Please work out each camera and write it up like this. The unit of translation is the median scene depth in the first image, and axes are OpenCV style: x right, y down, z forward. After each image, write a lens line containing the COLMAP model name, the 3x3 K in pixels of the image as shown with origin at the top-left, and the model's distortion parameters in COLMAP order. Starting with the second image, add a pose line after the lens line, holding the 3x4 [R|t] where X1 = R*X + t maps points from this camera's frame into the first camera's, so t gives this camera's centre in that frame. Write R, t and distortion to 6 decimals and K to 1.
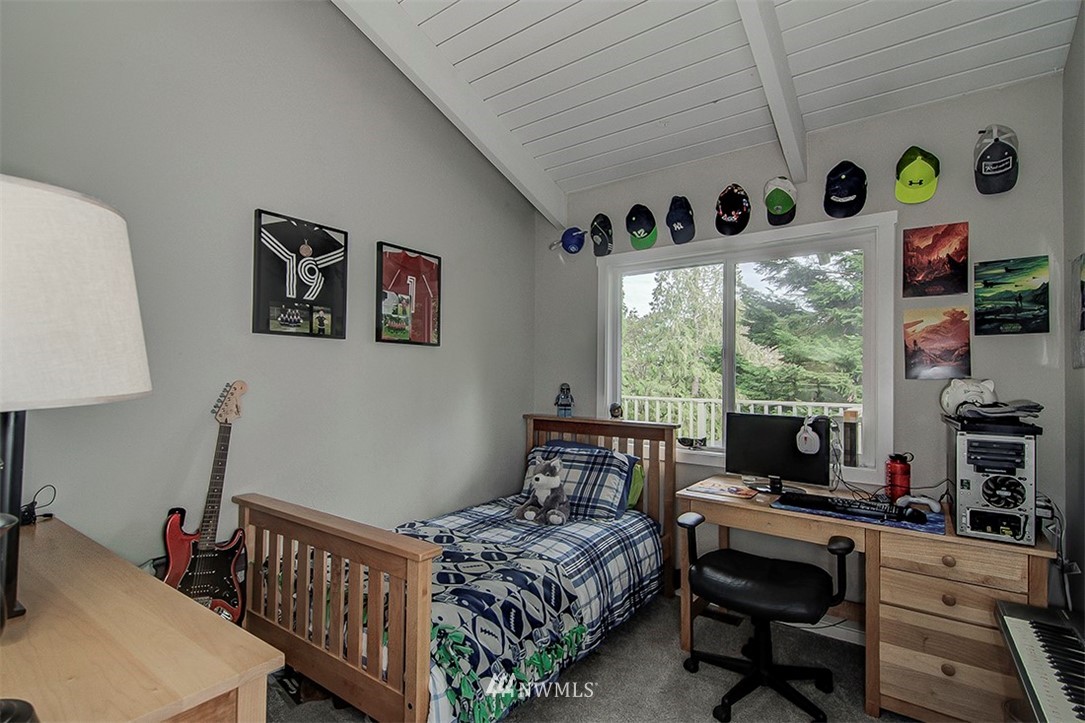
lens RADIAL K [[517.1, 0, 539.8], [0, 517.1, 367.4], [0, 0, 1]] dist [0.000743, -0.000961]
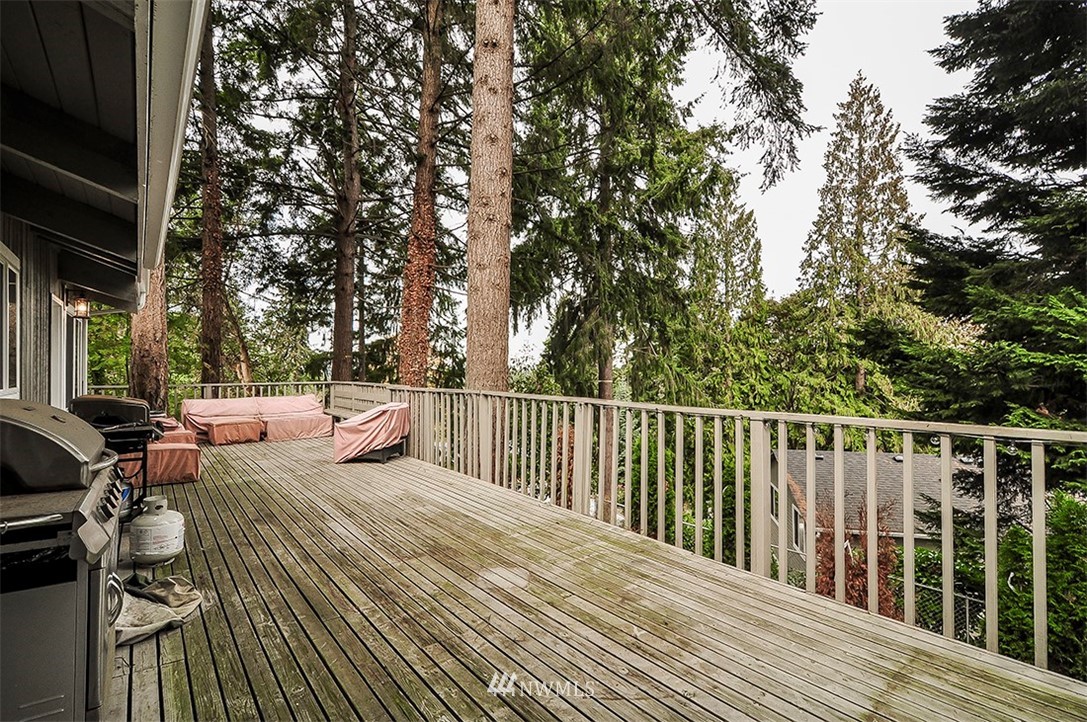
lens RADIAL K [[518.1, 0, 546.5], [0, 518.1, 360.1], [0, 0, 1]] dist [0.000743, -0.000961]
pose [[0.962410, -0.017138, -0.271060, 0.131211], [0.016573, 0.999853, -0.004373, 0.006955], [0.271095, -0.000284, 0.962552, 0.253936]]
